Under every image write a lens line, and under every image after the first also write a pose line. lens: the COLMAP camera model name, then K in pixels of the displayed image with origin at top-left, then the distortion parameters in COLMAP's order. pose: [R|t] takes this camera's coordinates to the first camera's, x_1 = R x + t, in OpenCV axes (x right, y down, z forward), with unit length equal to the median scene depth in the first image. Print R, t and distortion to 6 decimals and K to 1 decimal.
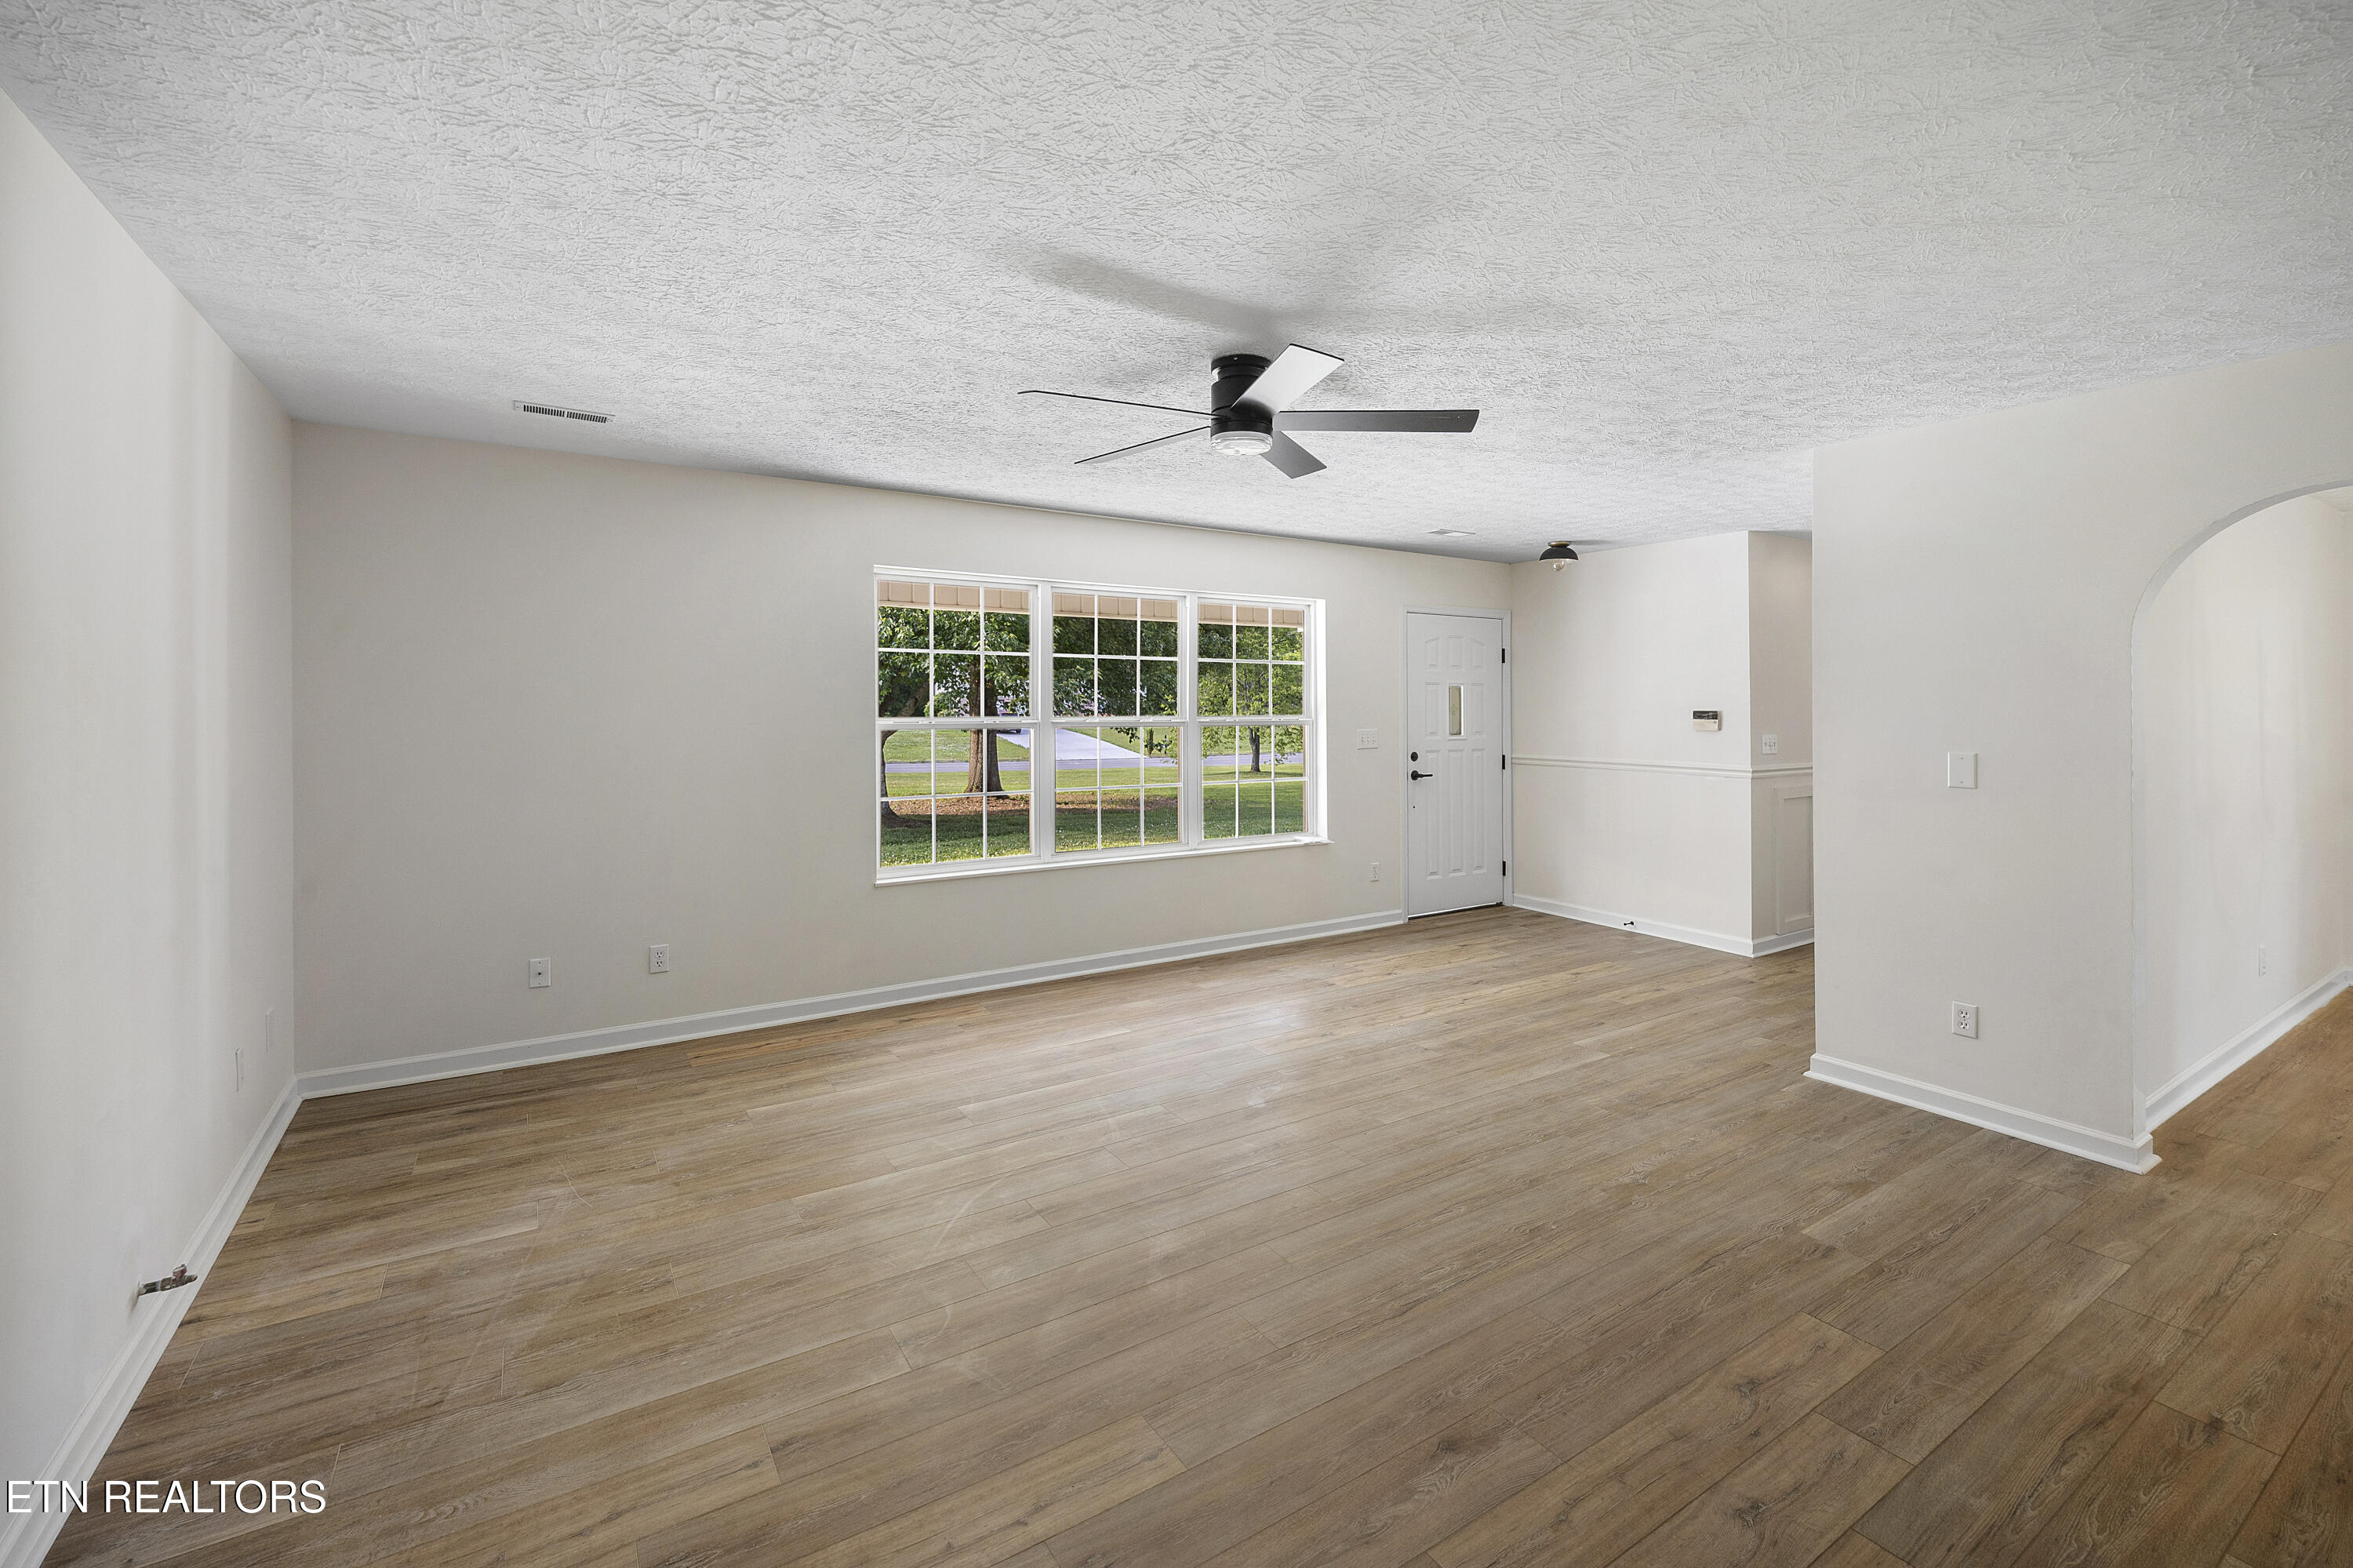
lens RADIAL K [[1044.8, 0, 1171.6], [0, 1044.8, 694.0], [0, 0, 1]] dist [0.000299, -0.000769]
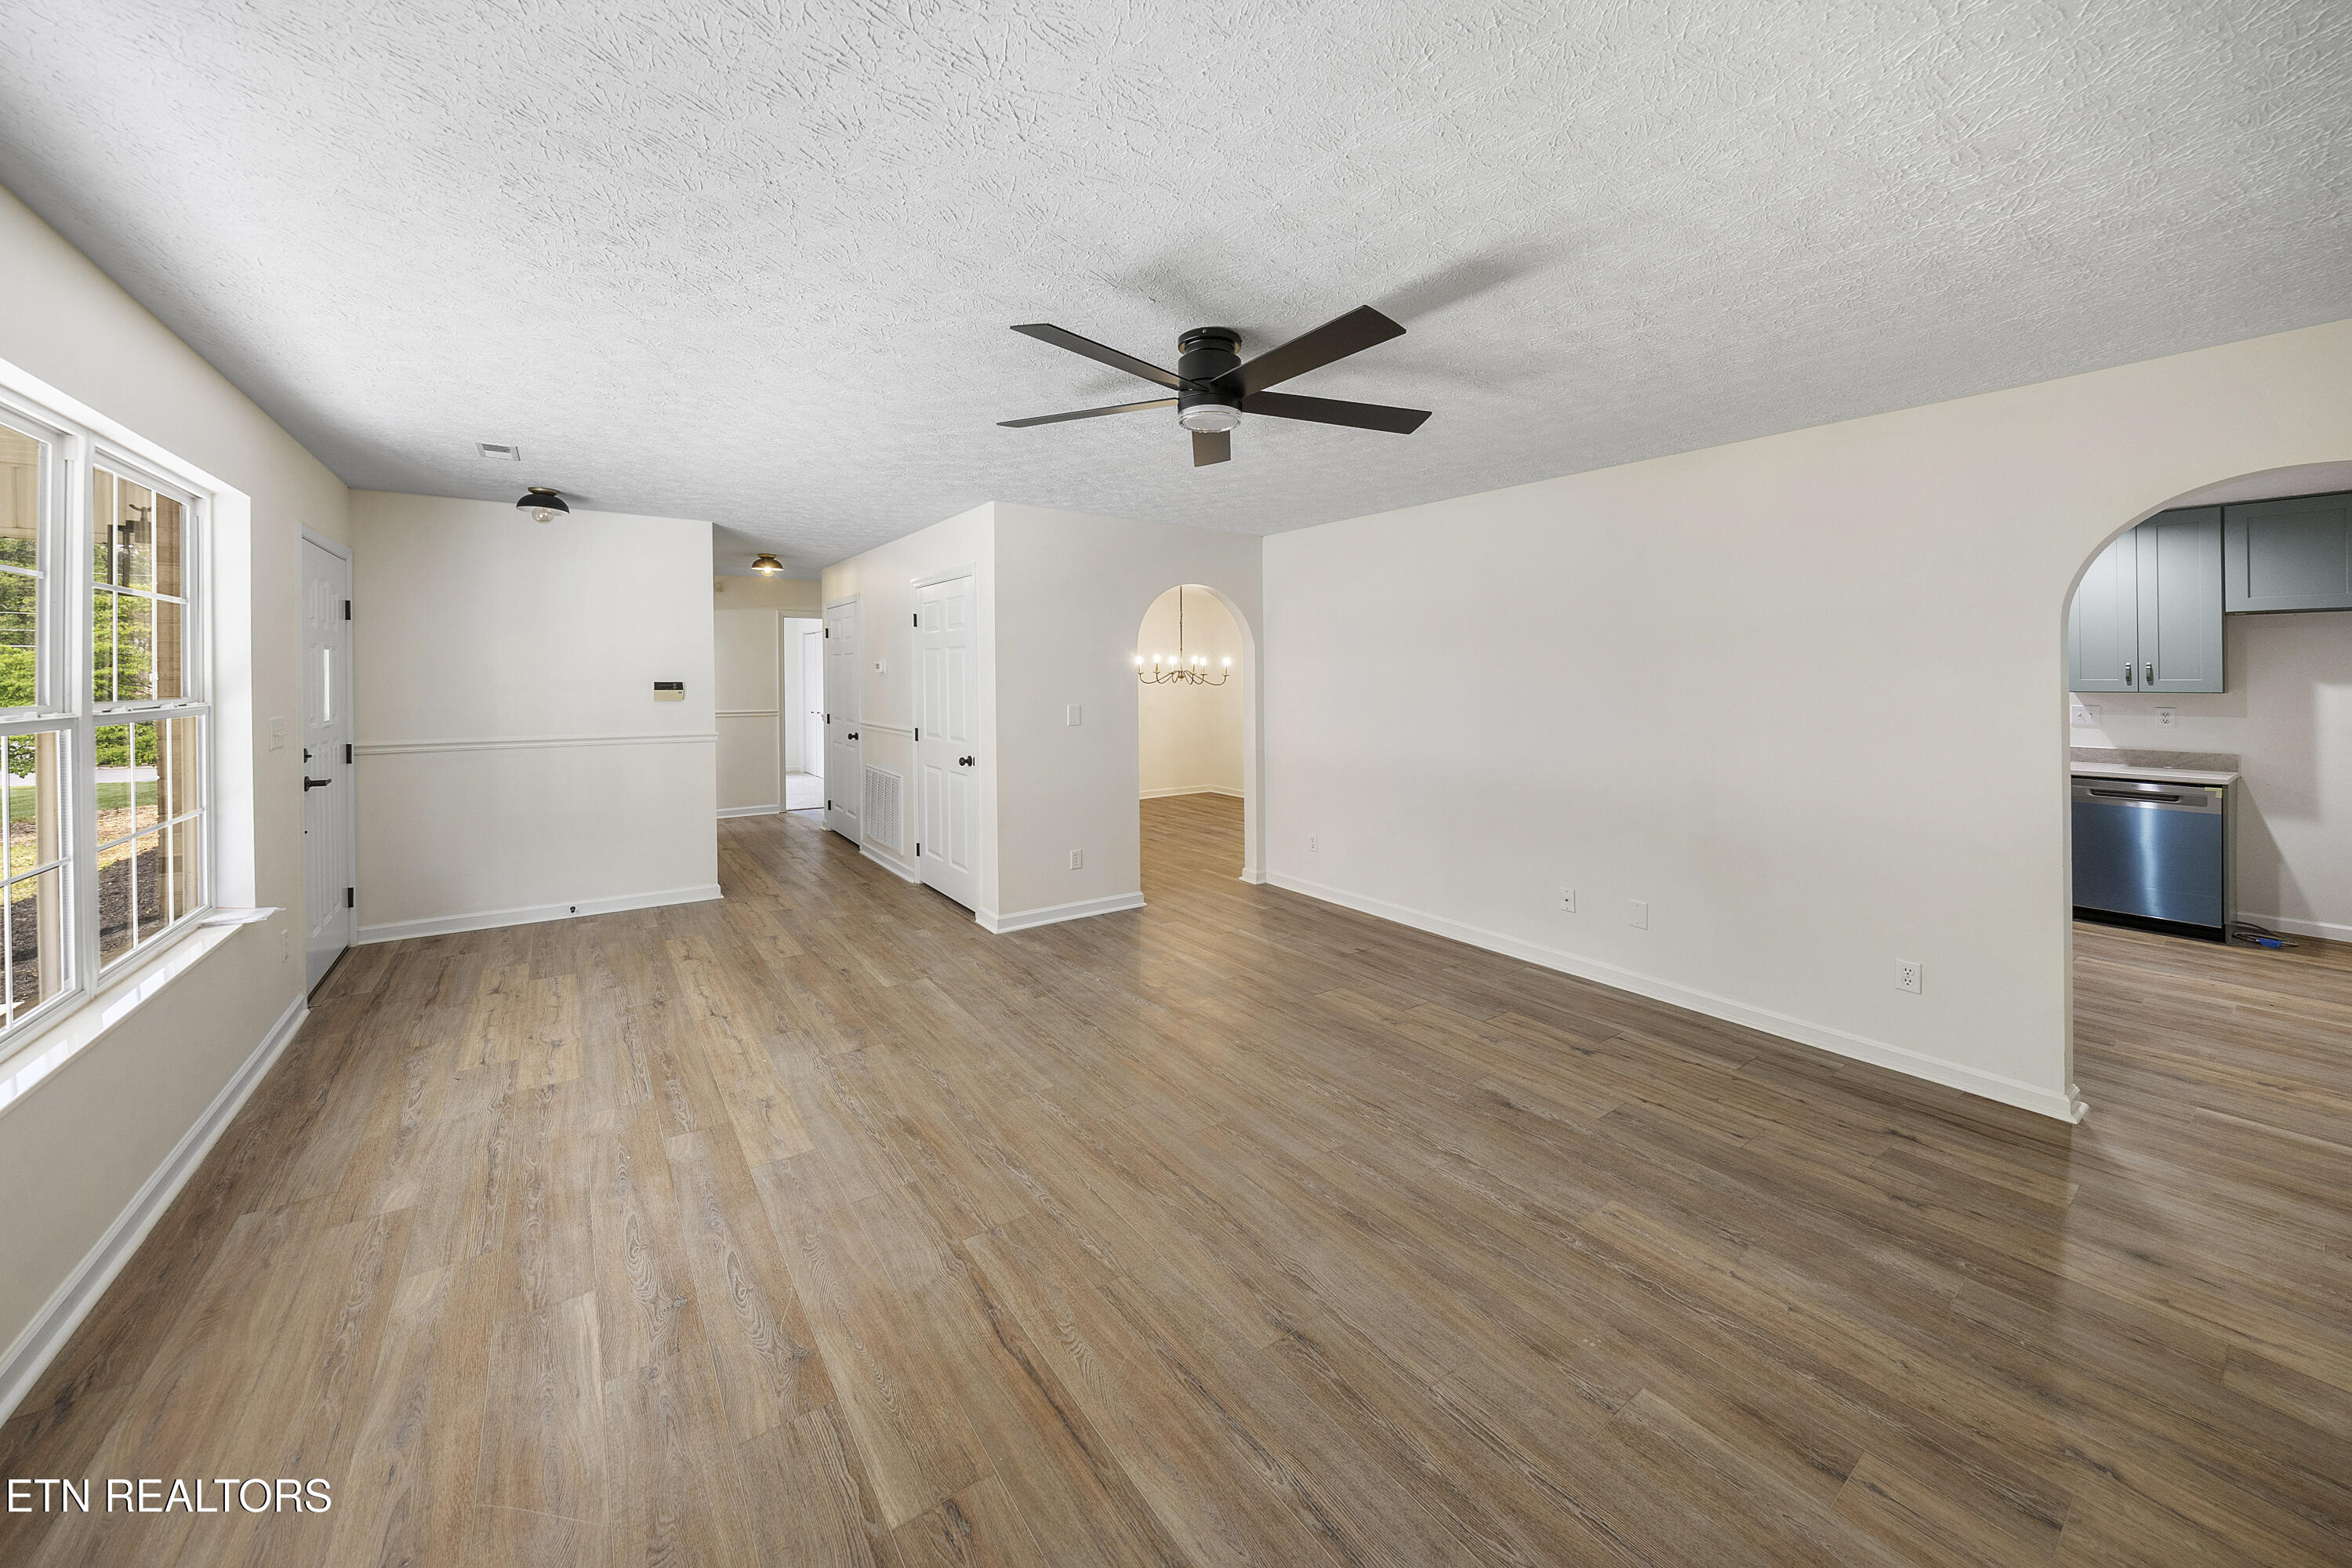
lens RADIAL K [[820.0, 0, 1169.4], [0, 820.0, 675.2], [0, 0, 1]] dist [-0.009685, -0.000111]
pose [[-0.055645, -0.005114, 0.998438, -0.643473], [-0.011161, 0.999928, 0.004500, 0.000377], [-0.998388, -0.010893, -0.055698, 0.994969]]
